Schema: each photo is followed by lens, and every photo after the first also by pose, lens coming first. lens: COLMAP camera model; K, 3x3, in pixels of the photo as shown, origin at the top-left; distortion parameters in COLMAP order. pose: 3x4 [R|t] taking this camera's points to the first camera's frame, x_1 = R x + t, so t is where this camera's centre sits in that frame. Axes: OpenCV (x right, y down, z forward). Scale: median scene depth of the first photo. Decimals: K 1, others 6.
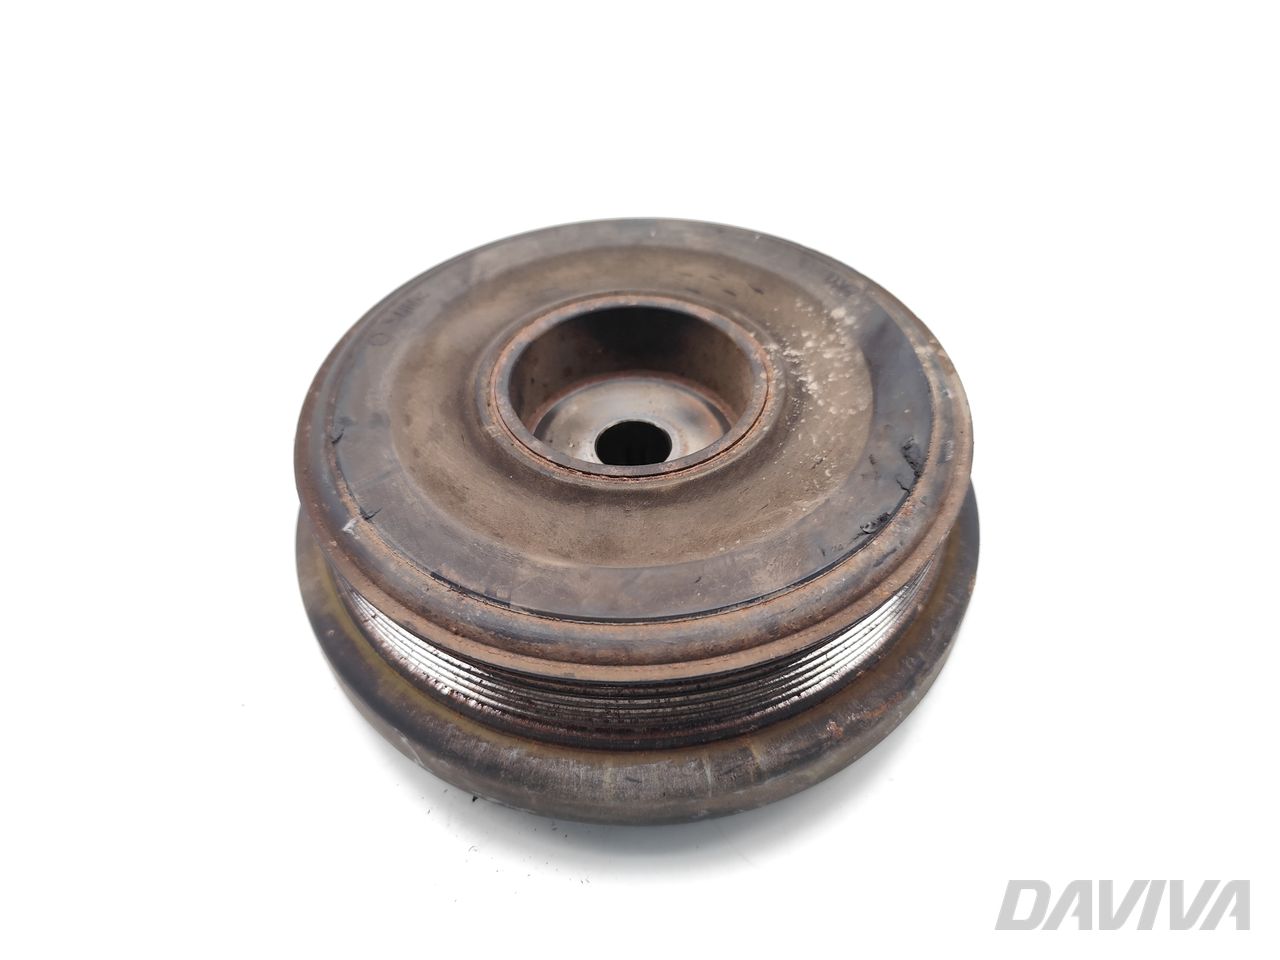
lens RADIAL K [[943.4, 0, 633.2], [0, 943.4, 510.4], [0, 0, 1]] dist [-0.035647, -0.004522]
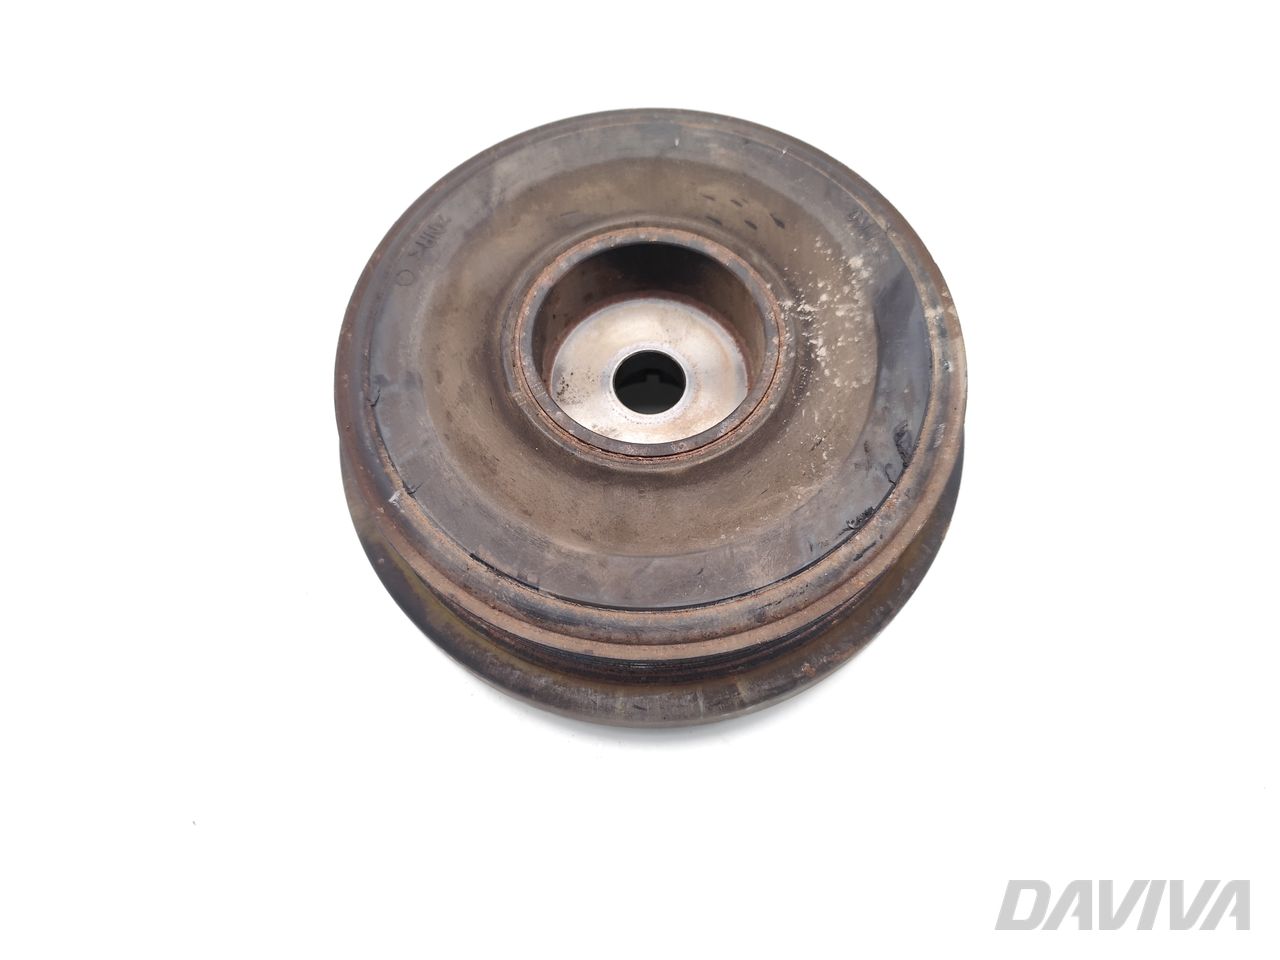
lens RADIAL K [[943.4, 0, 633.2], [0, 943.4, 510.4], [0, 0, 1]] dist [-0.035647, -0.004522]
pose [[0.999508, 0.030497, -0.007348, -0.006755], [-0.025661, 0.929599, 0.367678, -0.377421], [0.018044, -0.367308, 0.929924, -0.048412]]
